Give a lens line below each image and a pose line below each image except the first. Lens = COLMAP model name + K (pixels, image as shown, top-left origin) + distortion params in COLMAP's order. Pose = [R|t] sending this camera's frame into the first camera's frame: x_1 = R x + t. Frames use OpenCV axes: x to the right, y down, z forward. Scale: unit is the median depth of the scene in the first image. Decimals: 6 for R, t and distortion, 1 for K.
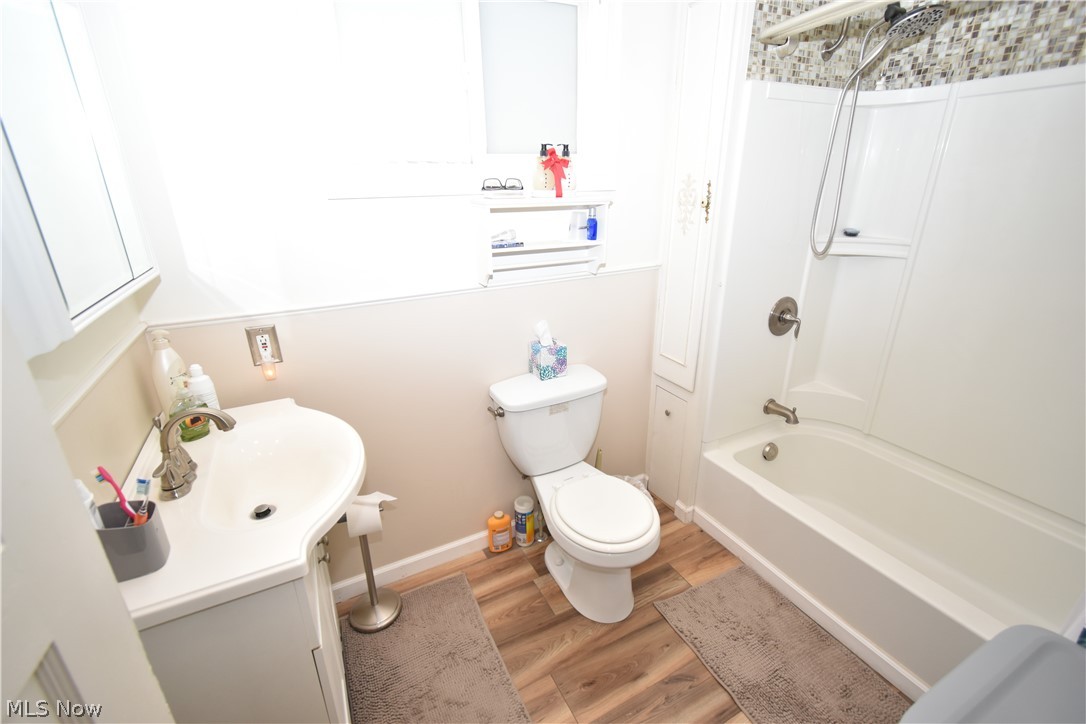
lens RADIAL K [[479.7, 0, 545.6], [0, 479.7, 366.5], [0, 0, 1]] dist [0.007799, -0.003632]
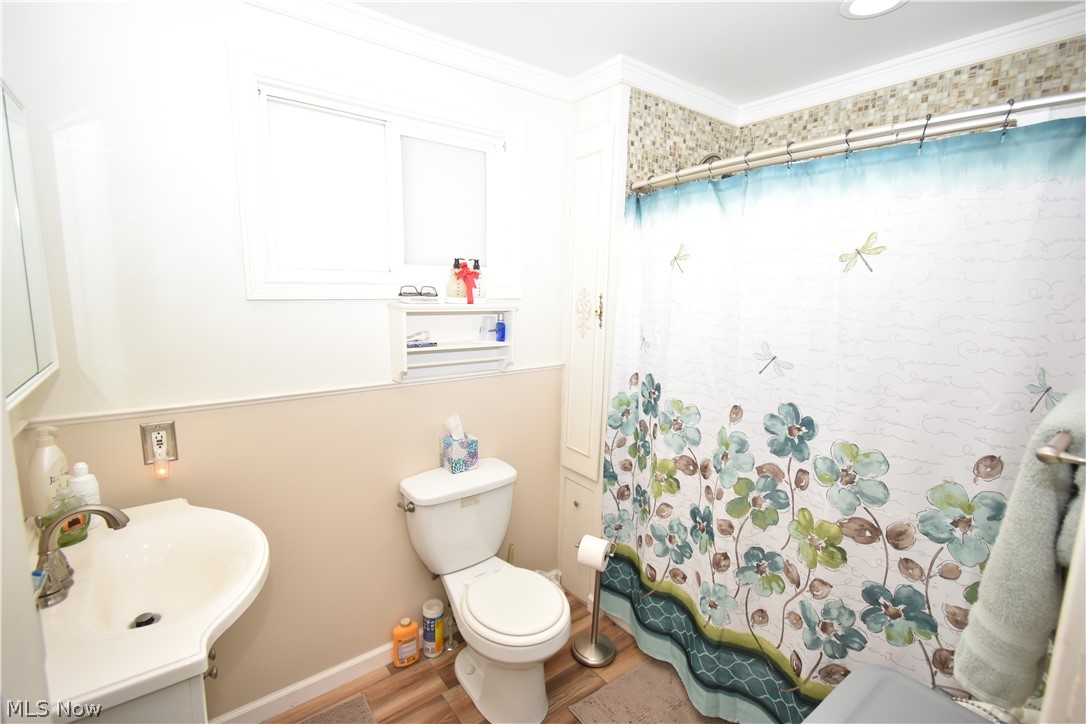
lens RADIAL K [[495.6, 0, 545.8], [0, 495.6, 368.2], [0, 0, 1]] dist [0.008815, -0.003037]
pose [[0.984474, 0.006161, 0.175425, -0.000582], [0.029234, 0.979671, -0.198469, 0.025172], [-0.173082, 0.200516, 0.964280, -0.100552]]
